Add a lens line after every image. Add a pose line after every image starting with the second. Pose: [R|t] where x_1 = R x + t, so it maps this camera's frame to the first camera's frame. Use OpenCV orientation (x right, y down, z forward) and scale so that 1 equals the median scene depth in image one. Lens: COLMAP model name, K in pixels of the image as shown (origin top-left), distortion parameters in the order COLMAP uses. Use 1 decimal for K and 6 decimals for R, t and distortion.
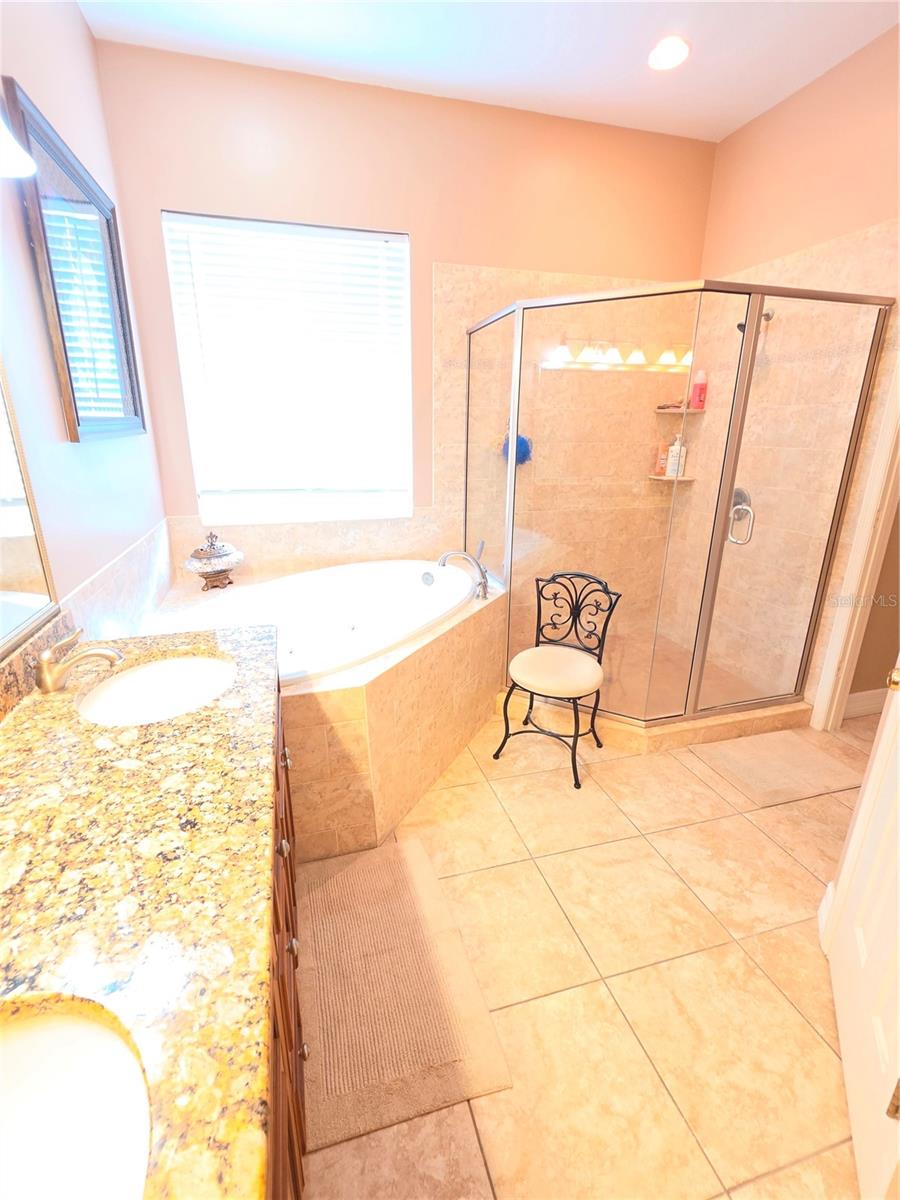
lens RADIAL K [[535.7, 0, 436.2], [0, 535.7, 591.5], [0, 0, 1]] dist [0.000177, 0.001268]
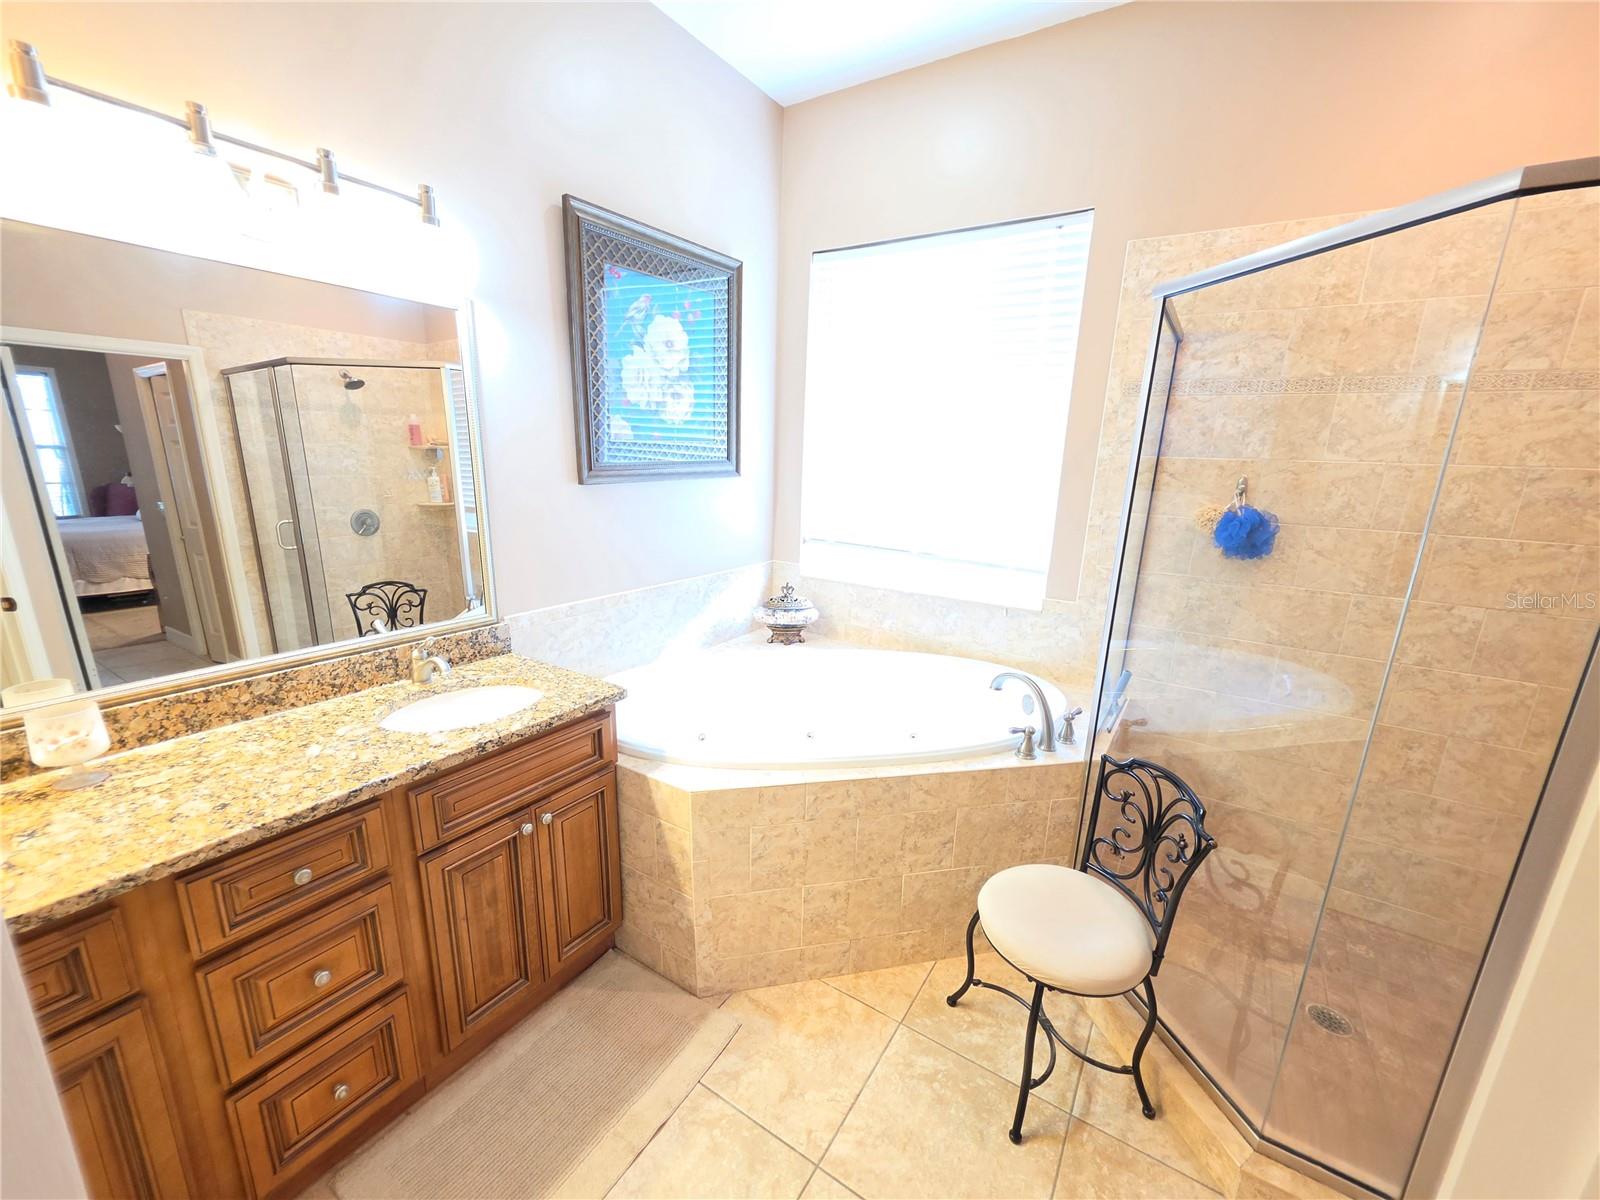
lens RADIAL K [[641.5, 0, 791.1], [0, 641.5, 612.5], [0, 0, 1]] dist [-0.002566, 0.001492]
pose [[0.664066, 0.199643, -0.720527, 0.446941], [-0.248142, 0.967918, 0.039492, -0.120977], [0.705296, 0.152568, 0.692301, 0.277838]]
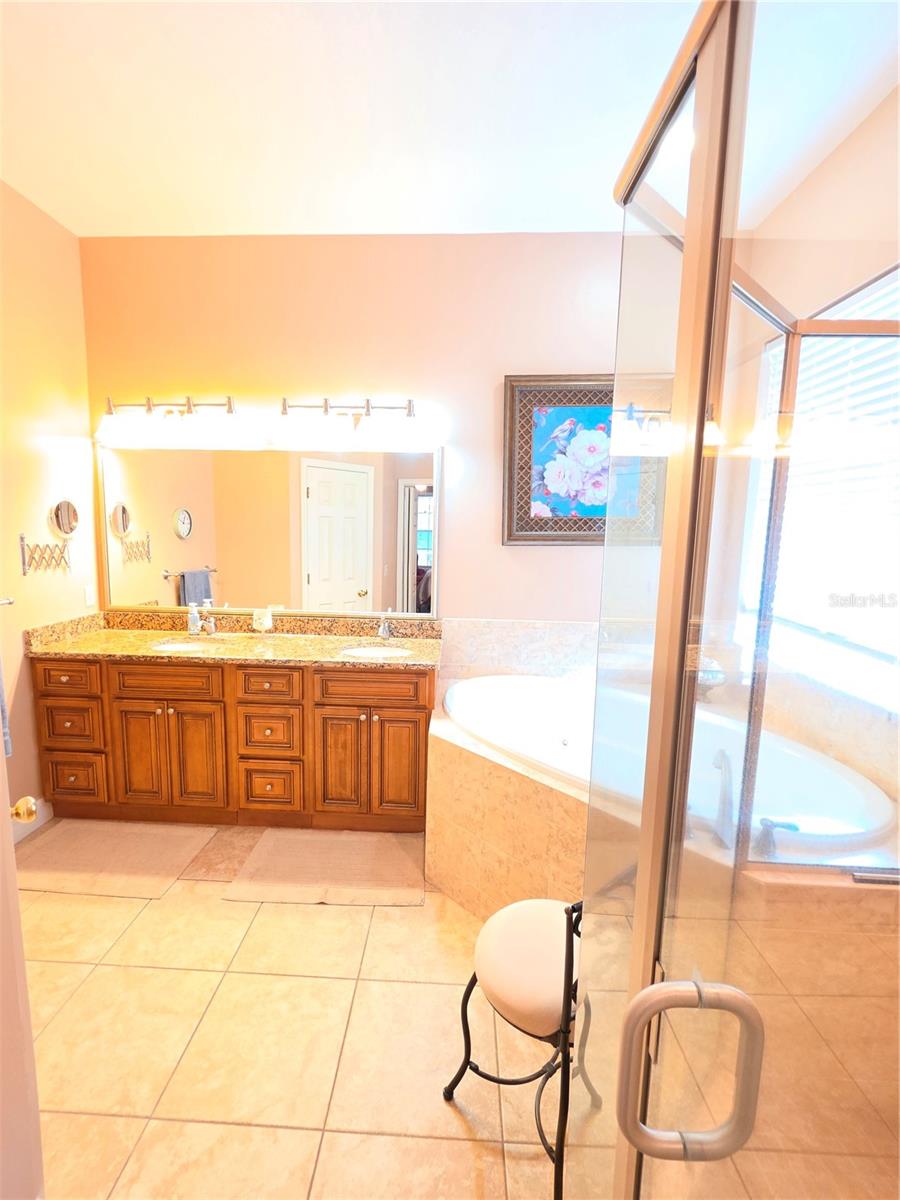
lens RADIAL K [[535.7, 0, 439.5], [0, 535.7, 592.9], [0, 0, 1]] dist [0.000177, 0.001268]
pose [[-0.302510, 0.114784, -0.946209, 0.747446], [-0.298239, 0.931475, 0.208346, -0.298085], [0.905285, 0.345223, -0.247548, 0.882954]]
